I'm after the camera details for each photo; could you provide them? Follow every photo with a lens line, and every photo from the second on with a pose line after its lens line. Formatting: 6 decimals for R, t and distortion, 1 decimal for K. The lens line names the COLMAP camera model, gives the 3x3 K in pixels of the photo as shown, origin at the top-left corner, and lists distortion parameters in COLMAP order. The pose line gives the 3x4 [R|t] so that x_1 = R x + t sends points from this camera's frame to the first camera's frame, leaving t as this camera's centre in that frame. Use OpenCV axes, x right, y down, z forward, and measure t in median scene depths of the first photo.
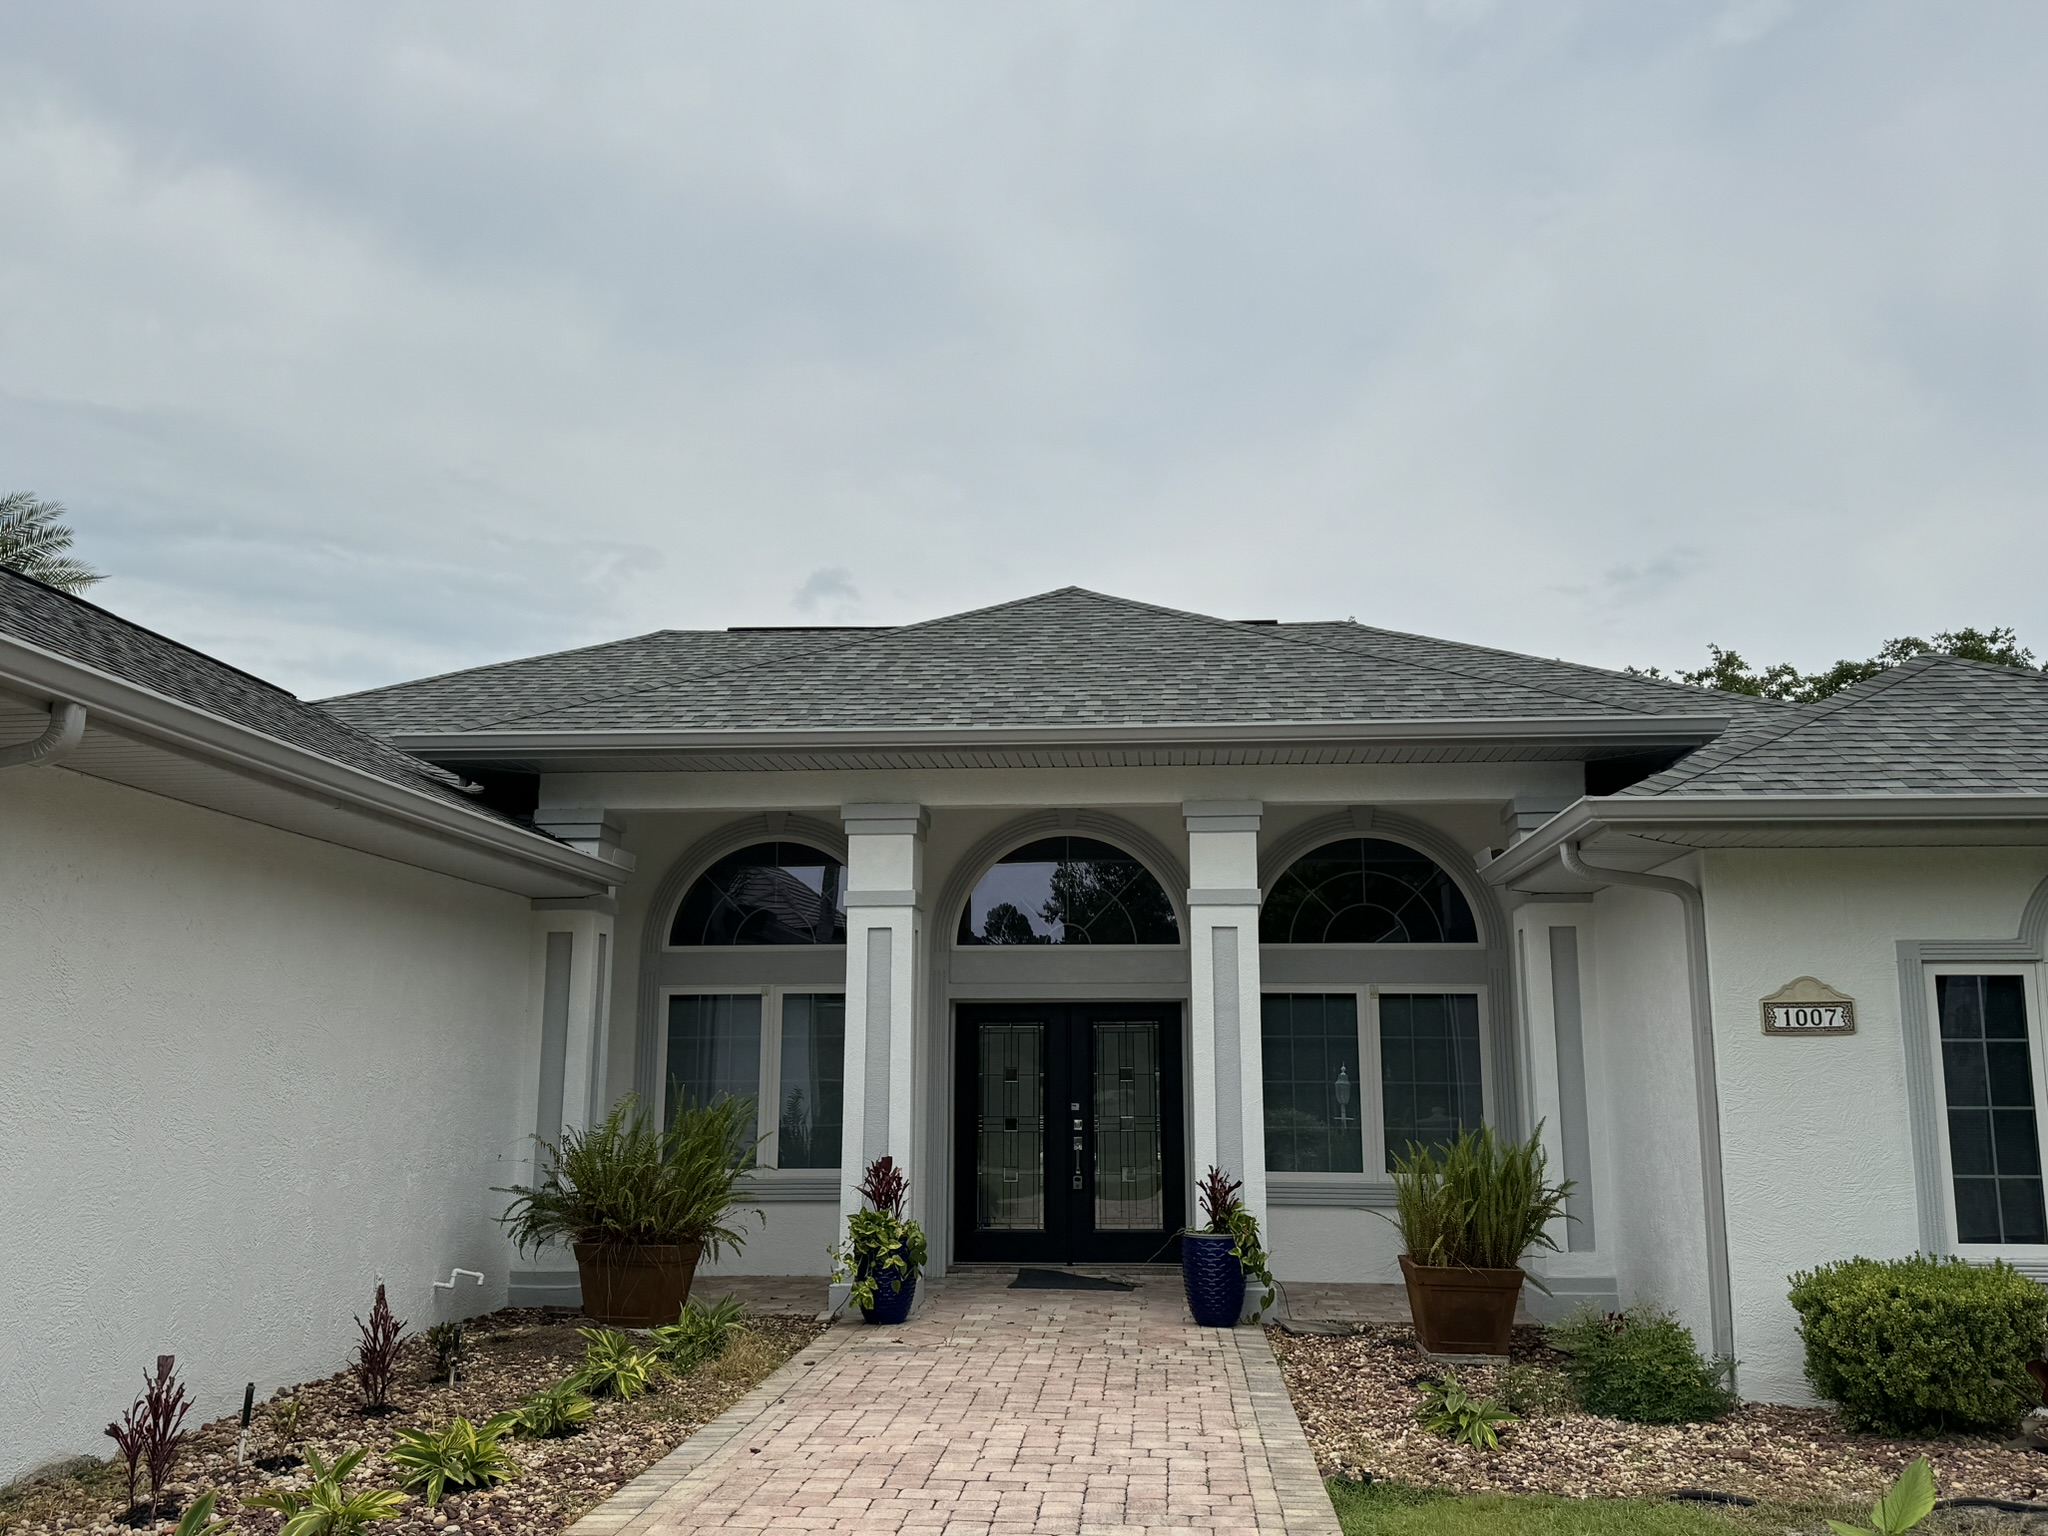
lens RADIAL K [[1777.5, 0, 1046.3], [0, 1777.5, 783.8], [0, 0, 1]] dist [0.097080, -0.060972]
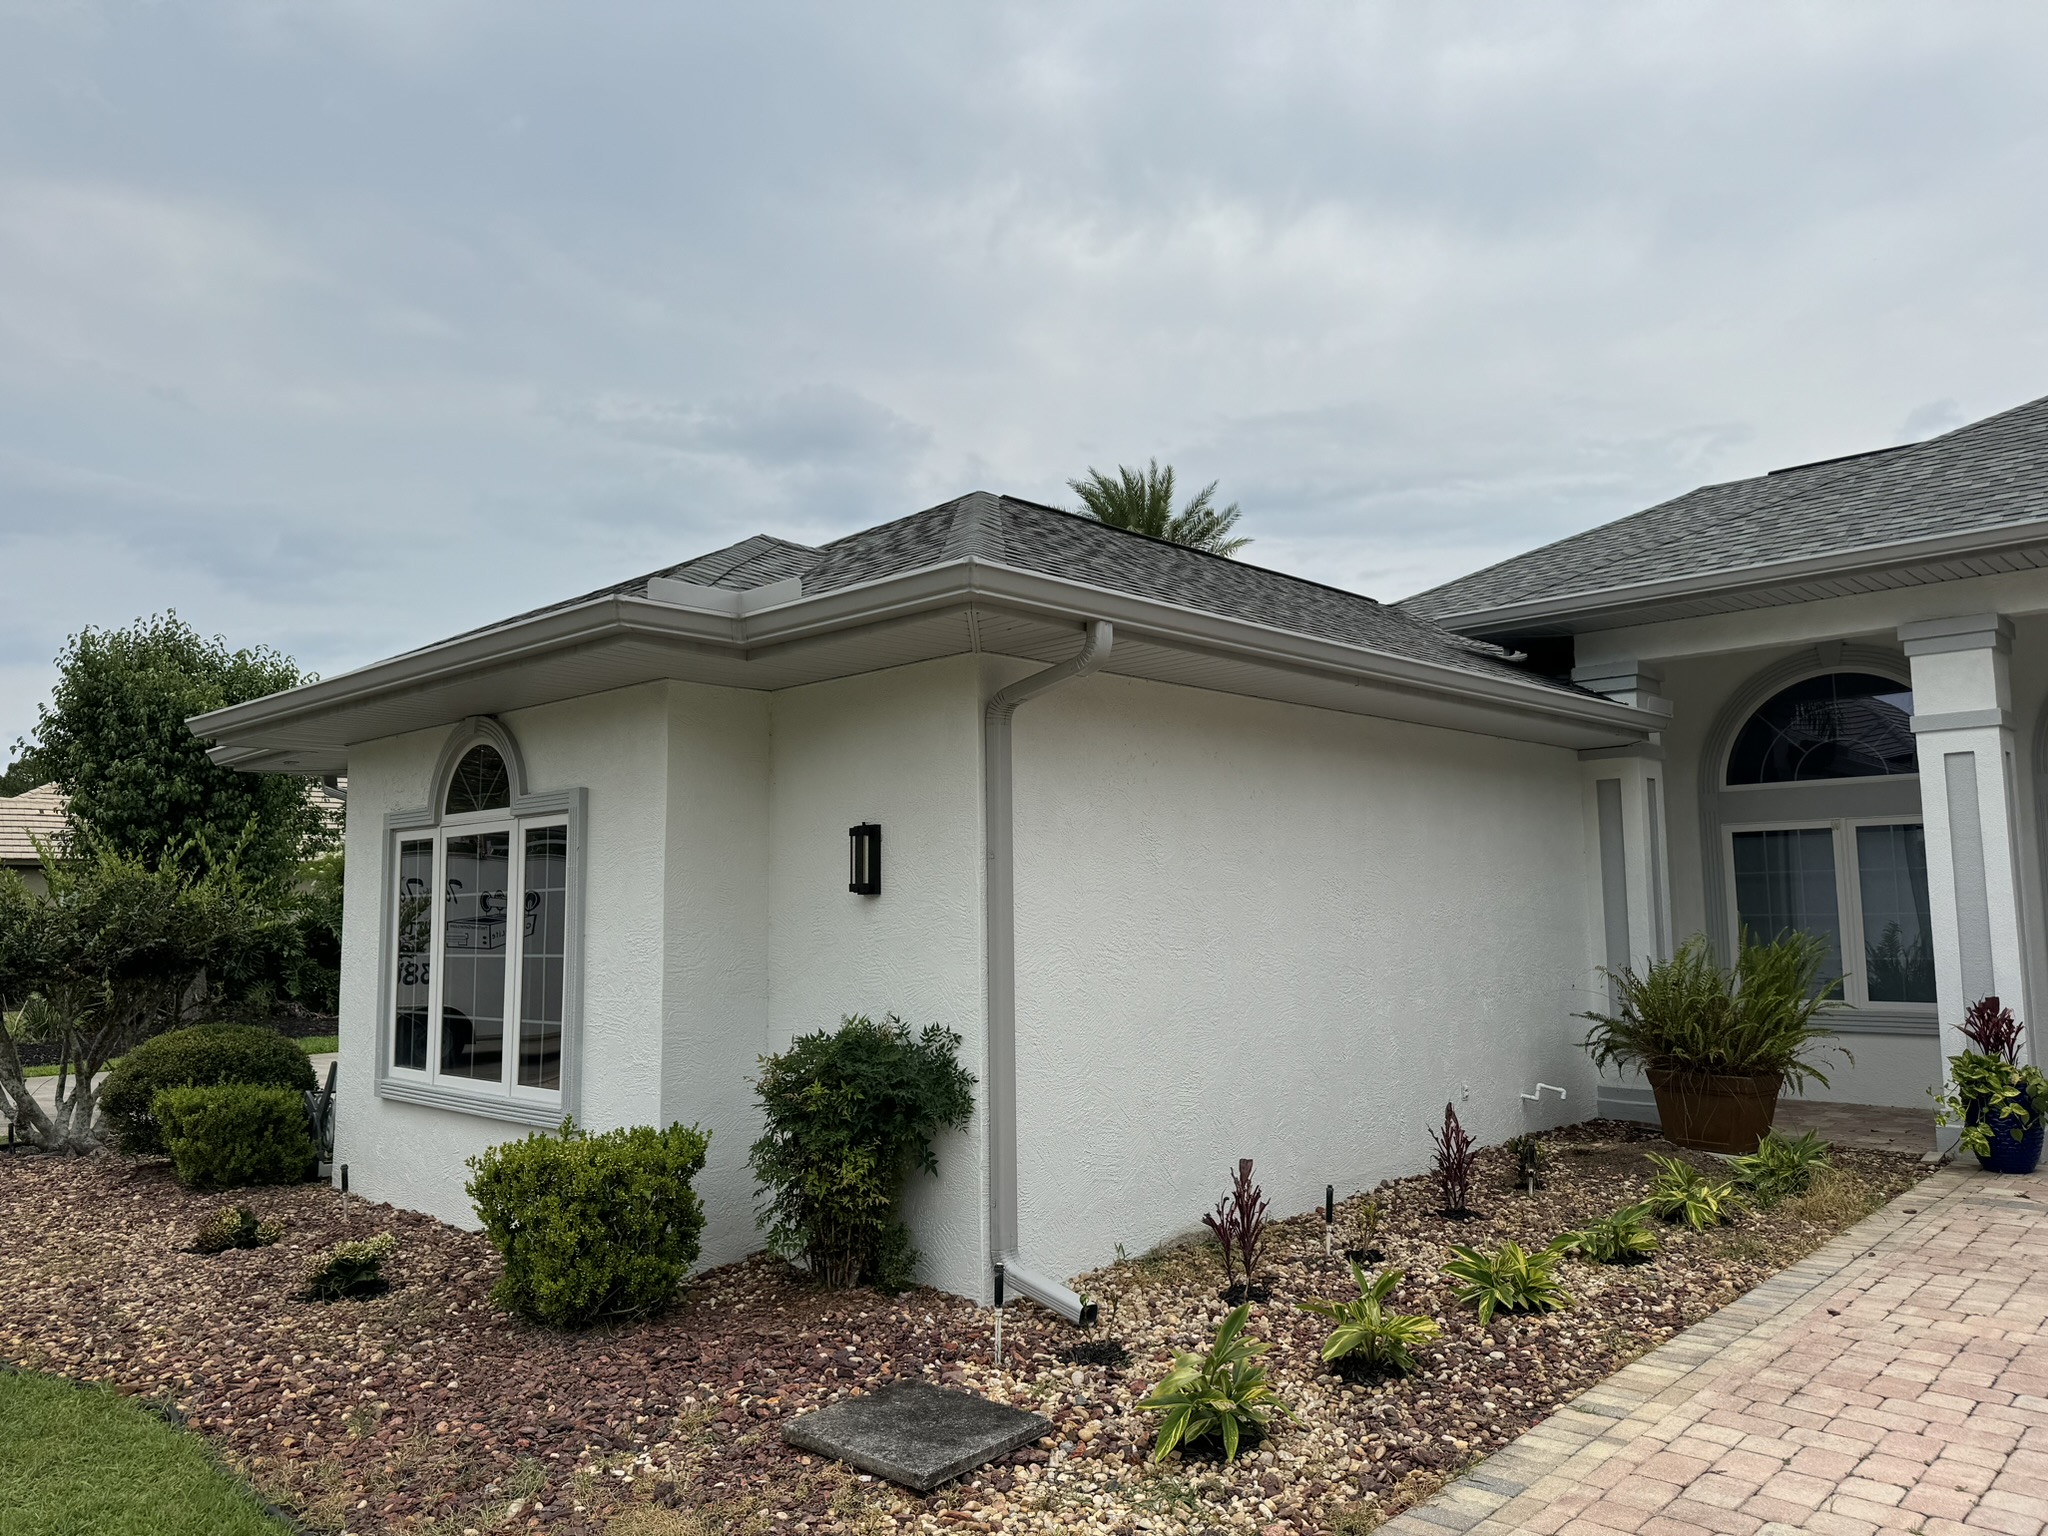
lens RADIAL K [[1428.1, 0, 1022.5], [0, 1428.1, 764.9], [0, 0, 1]] dist [0.029967, -0.037559]
pose [[0.766076, -0.076667, -0.638161, 0.009965], [0.120399, 0.992403, 0.025308, 0.010691], [0.631373, -0.096222, 0.769487, 0.124030]]
